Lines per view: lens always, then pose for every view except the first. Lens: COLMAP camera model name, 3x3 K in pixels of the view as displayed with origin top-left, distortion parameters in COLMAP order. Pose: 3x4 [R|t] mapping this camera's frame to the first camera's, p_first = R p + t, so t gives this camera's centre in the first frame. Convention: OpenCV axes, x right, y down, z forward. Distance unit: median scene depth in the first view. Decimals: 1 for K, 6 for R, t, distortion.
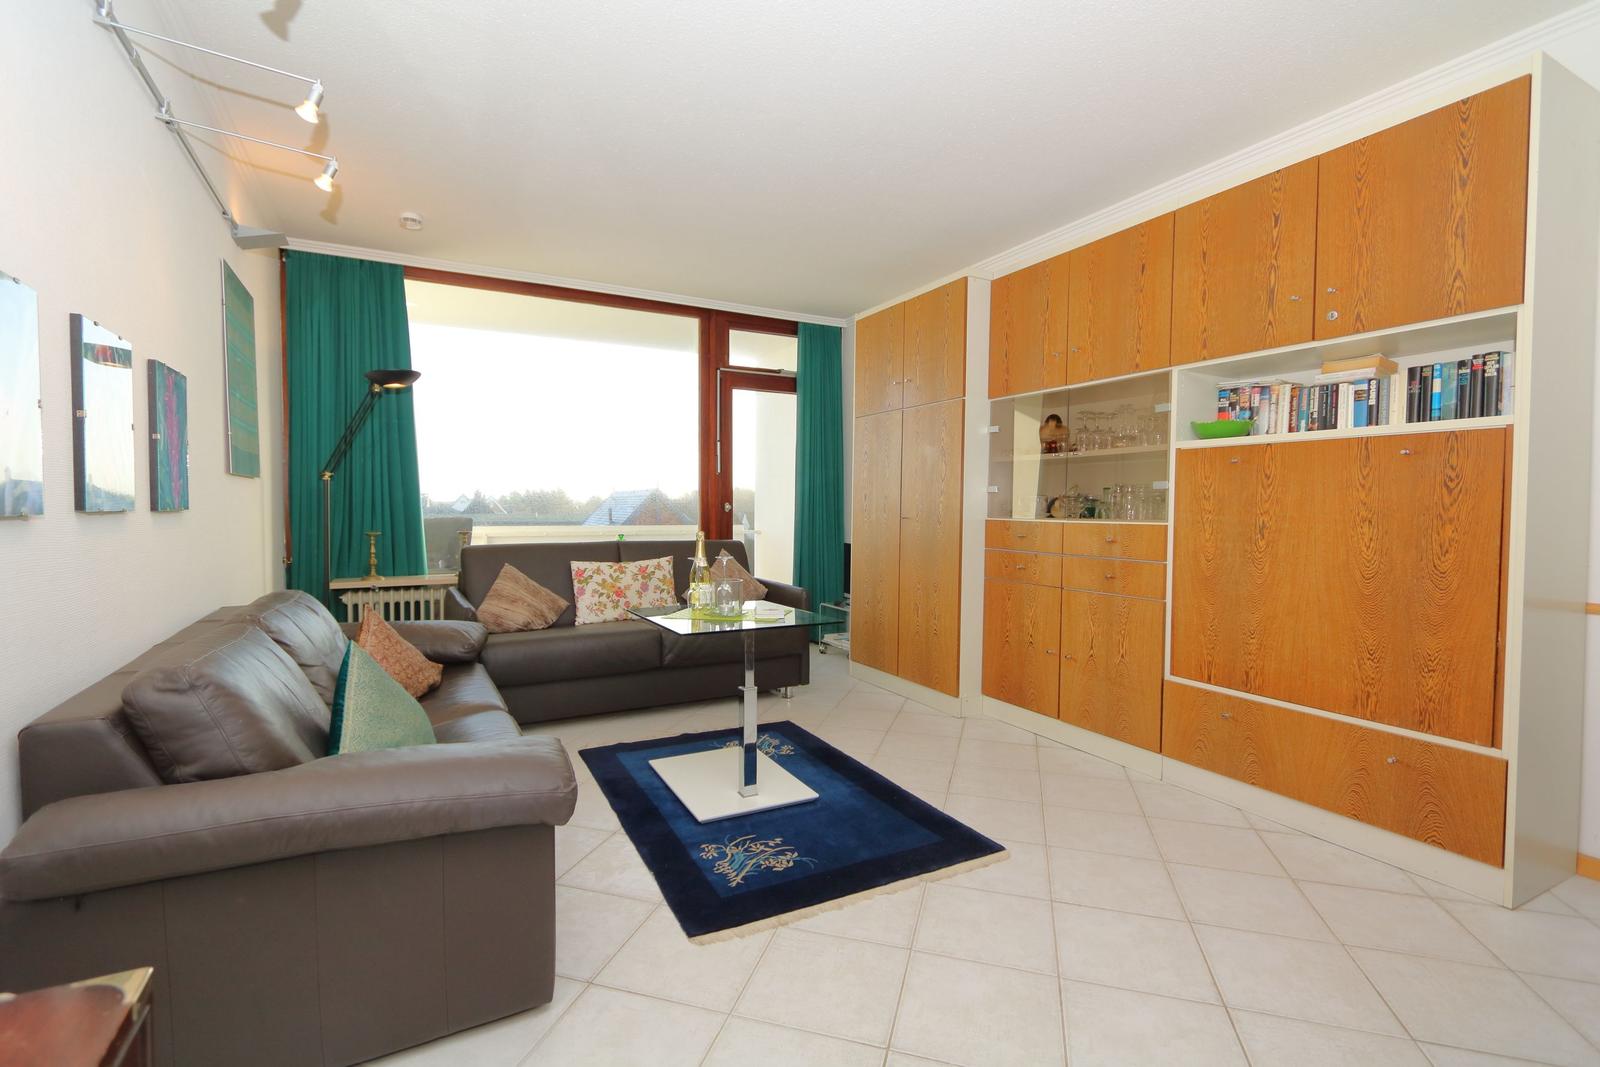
lens RADIAL K [[725.2, 0, 797.5], [0, 725.2, 529.0], [0, 0, 1]] dist [-0.000173, -0.000375]
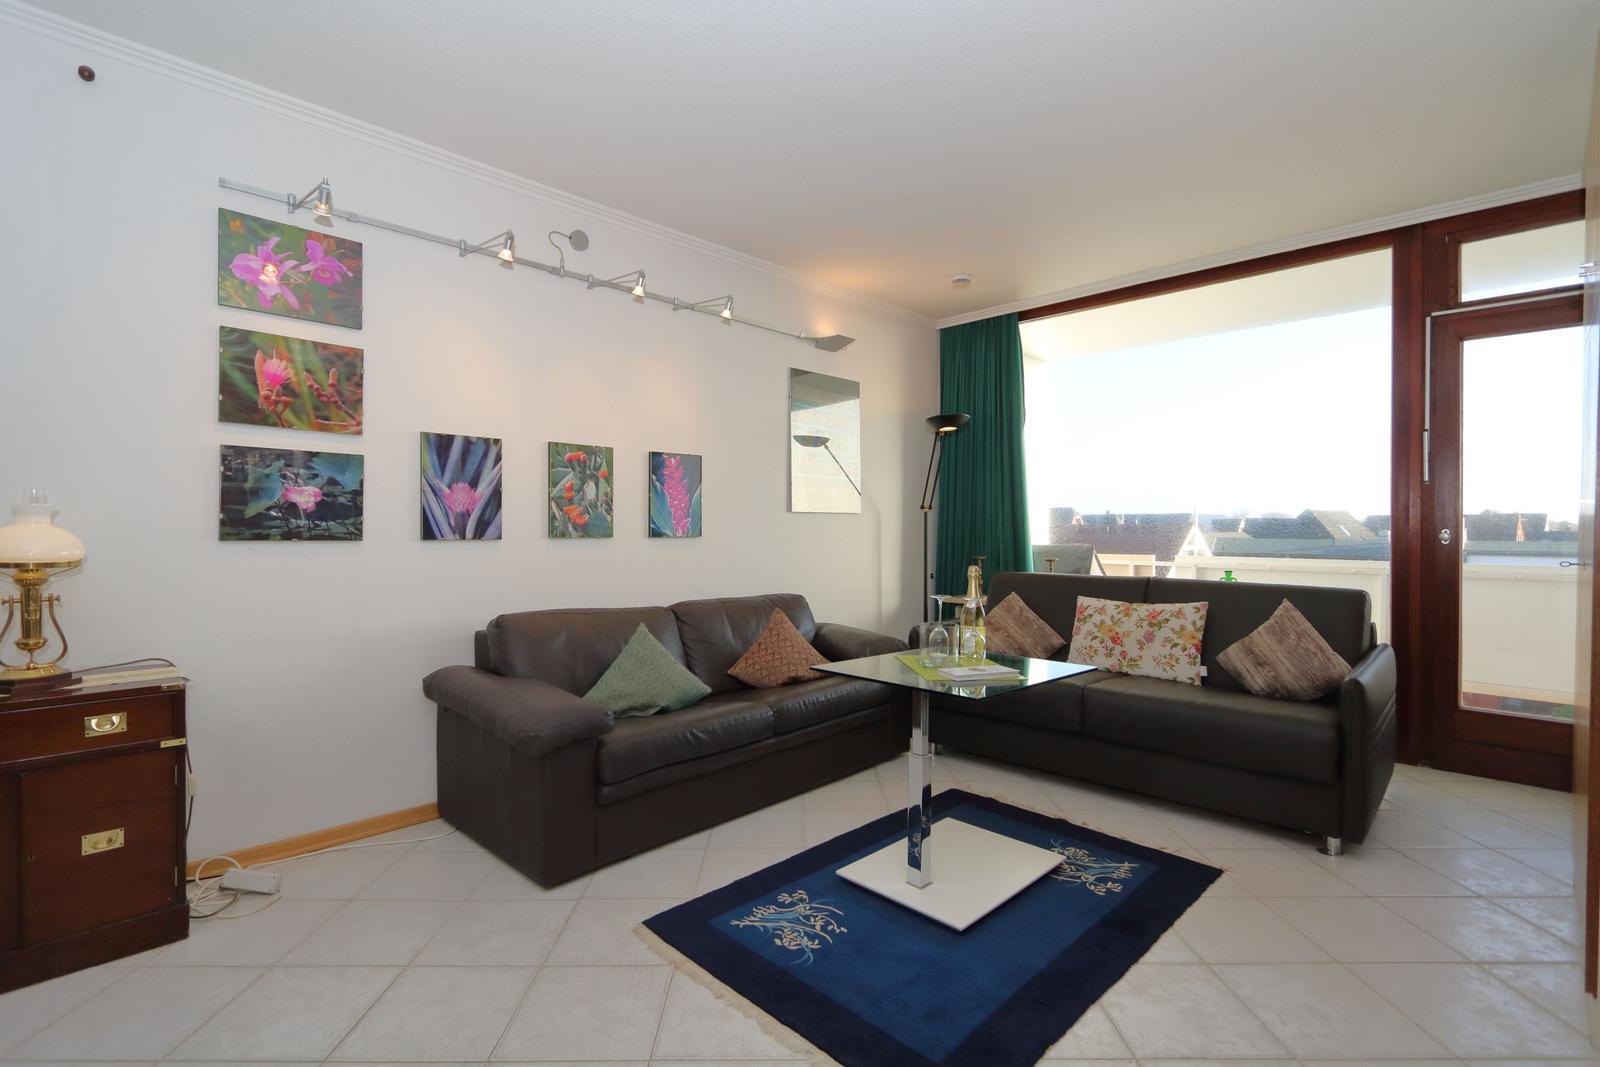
lens RADIAL K [[749.7, 0, 797.6], [0, 749.7, 531.5], [0, 0, 1]] dist [0.003583, -0.000603]
pose [[0.295424, 0.000339, -0.955366, 0.460430], [-0.034433, 0.999354, -0.010294, -0.013187], [0.954746, 0.035937, 0.295244, 0.393515]]
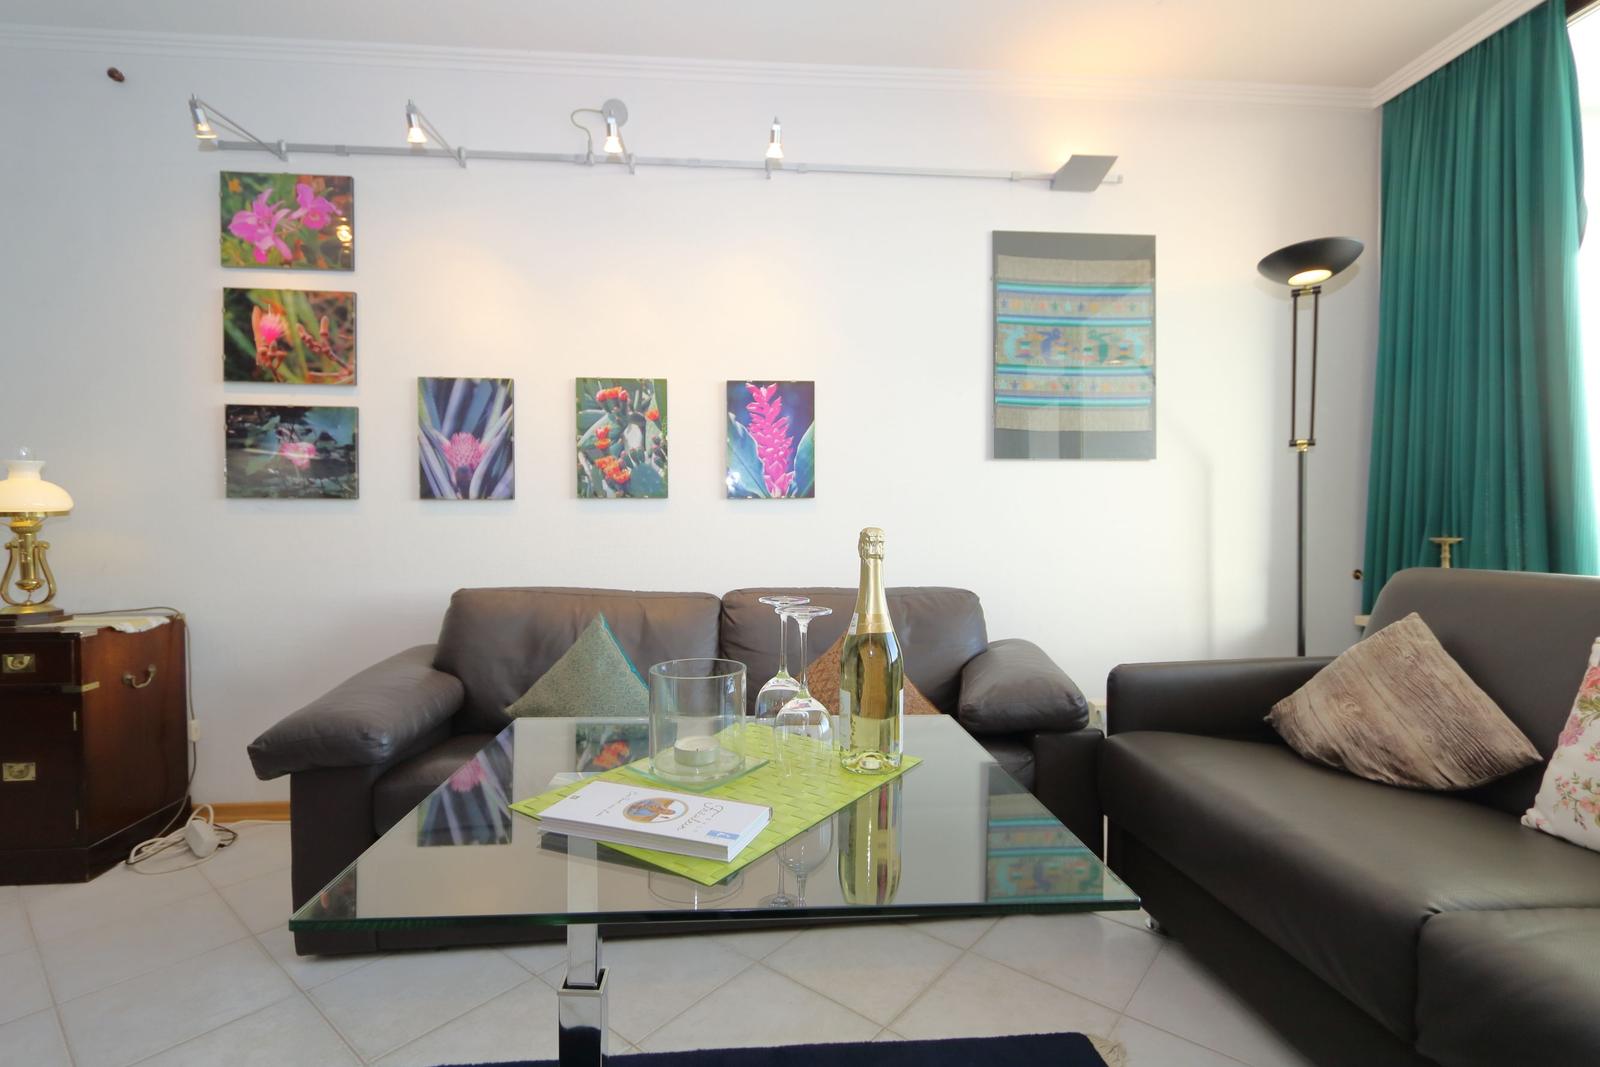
lens RADIAL K [[749.7, 0, 797.6], [0, 749.7, 531.5], [0, 0, 1]] dist [0.003583, -0.000603]
pose [[-0.395334, 0.015516, -0.918406, 0.138495], [-0.031833, 0.999025, 0.030581, -0.002600], [0.917986, 0.041326, -0.394455, 0.796321]]
